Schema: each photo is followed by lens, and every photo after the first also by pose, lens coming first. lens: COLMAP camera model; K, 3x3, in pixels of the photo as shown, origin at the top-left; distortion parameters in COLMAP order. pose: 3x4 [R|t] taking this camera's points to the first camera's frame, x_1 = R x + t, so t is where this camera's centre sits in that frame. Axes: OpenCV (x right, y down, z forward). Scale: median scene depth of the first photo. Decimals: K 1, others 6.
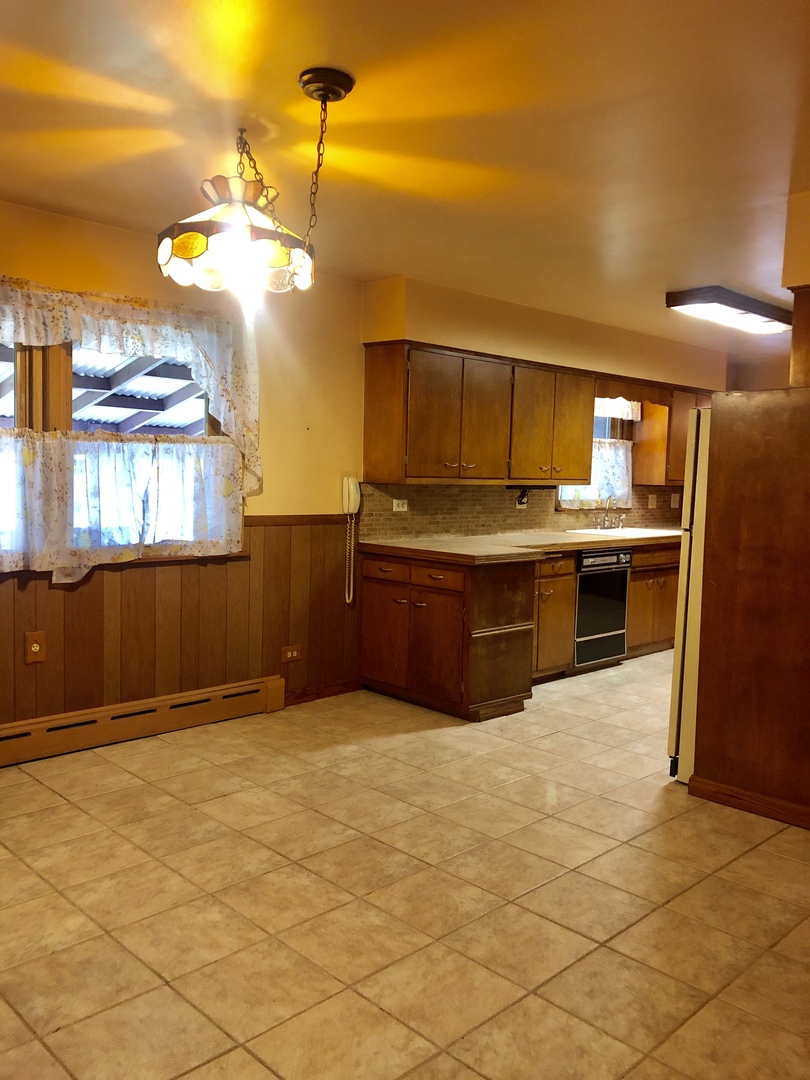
lens RADIAL K [[878.6, 0, 400.7], [0, 878.6, 540.1], [0, 0, 1]] dist [0.023270, -0.006406]
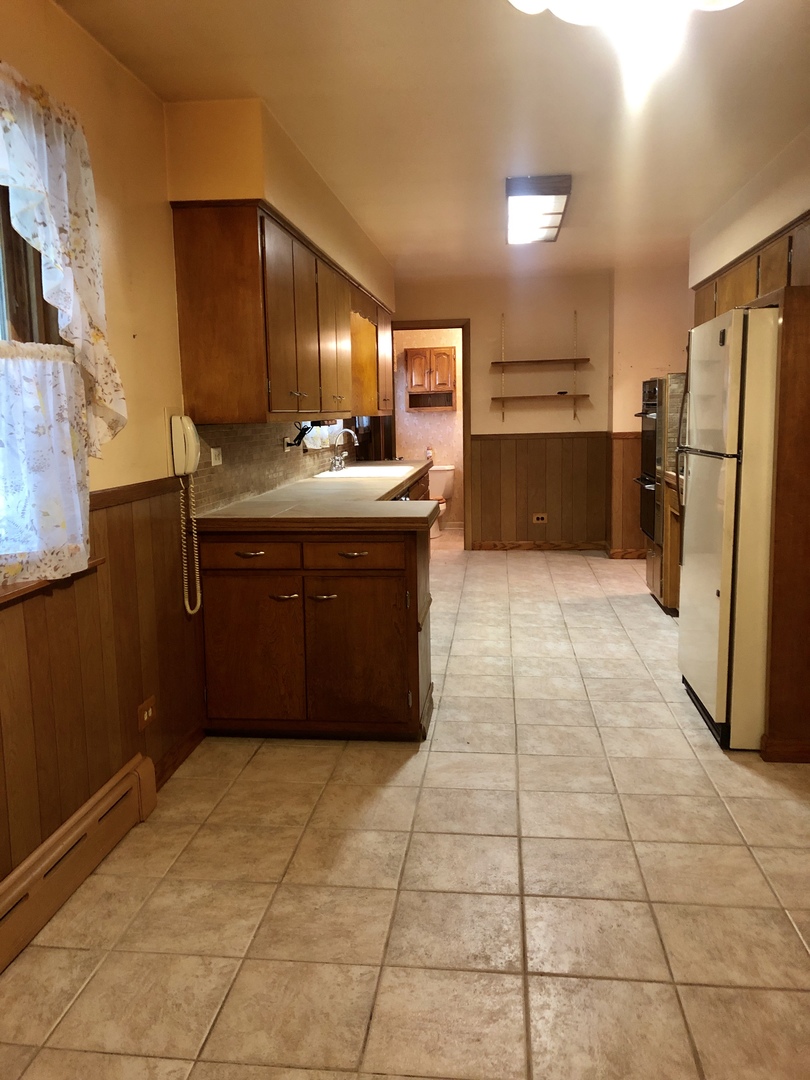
lens RADIAL K [[878.6, 0, 398.9], [0, 878.6, 537.2], [0, 0, 1]] dist [0.023270, -0.006406]
pose [[0.779278, -0.129410, 0.613171, -0.378459], [0.089355, 0.991394, 0.095673, -0.036816], [-0.620275, -0.019766, 0.784135, 0.458055]]
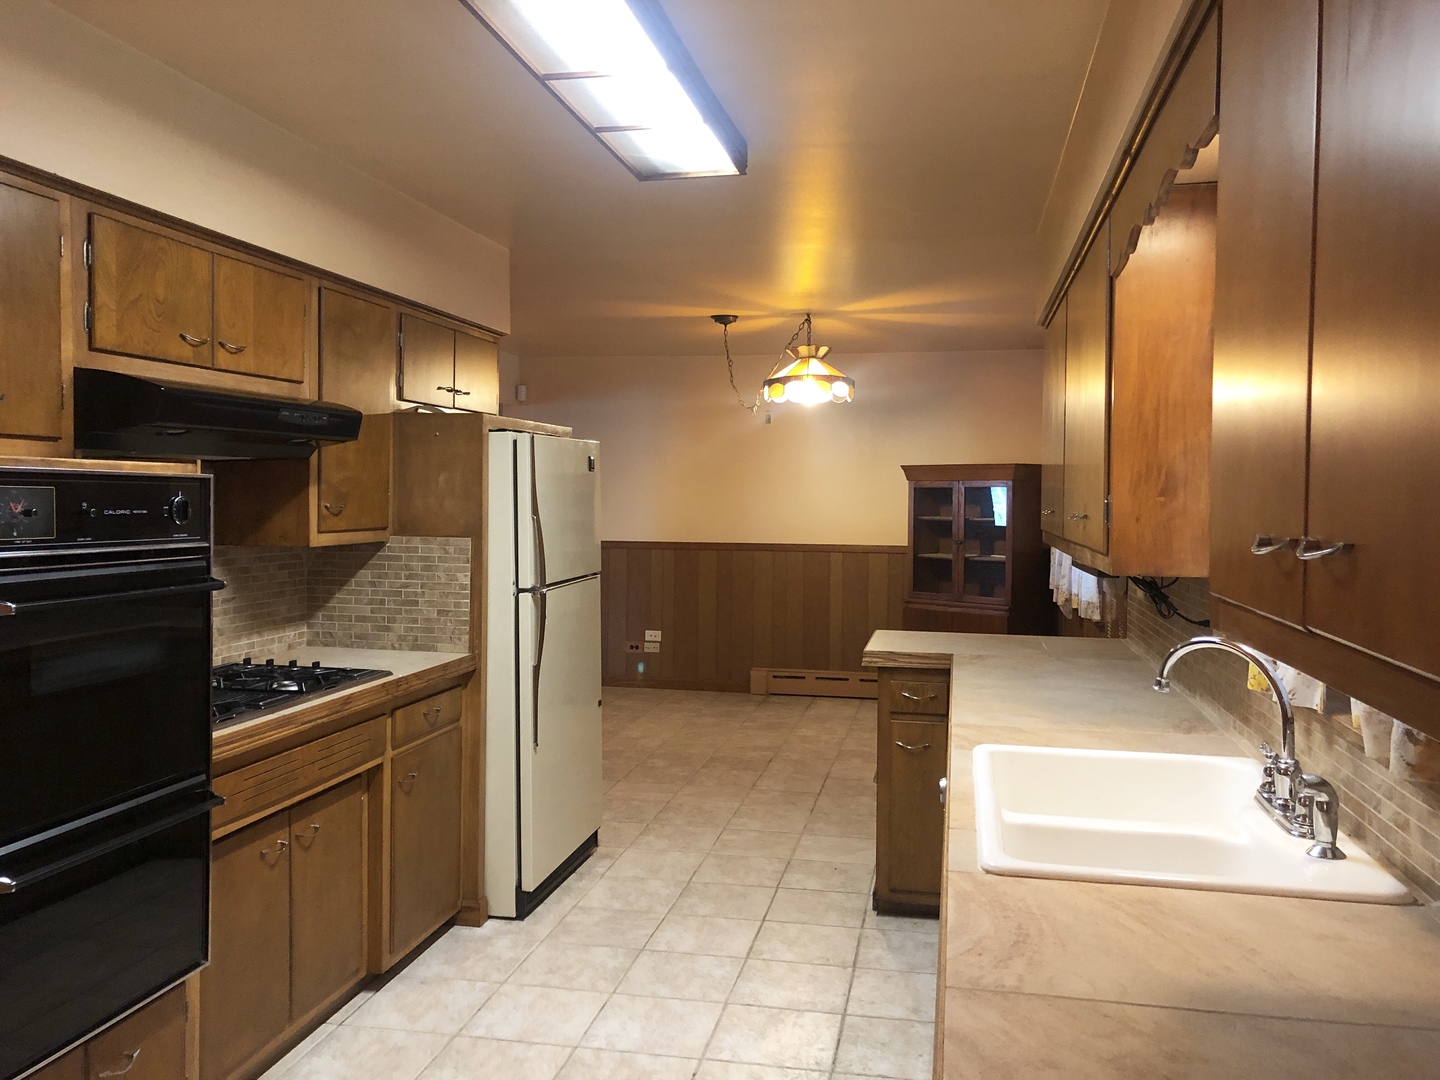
lens RADIAL K [[1171.5, 0, 725.5], [0, 1171.5, 539.1], [0, 0, 1]] dist [0.023270, -0.006406]
pose [[-0.825612, -0.010794, -0.564135, 0.762753], [-0.073795, 0.993295, 0.088994, -0.140153], [0.559392, 0.115104, -0.820872, 1.757023]]
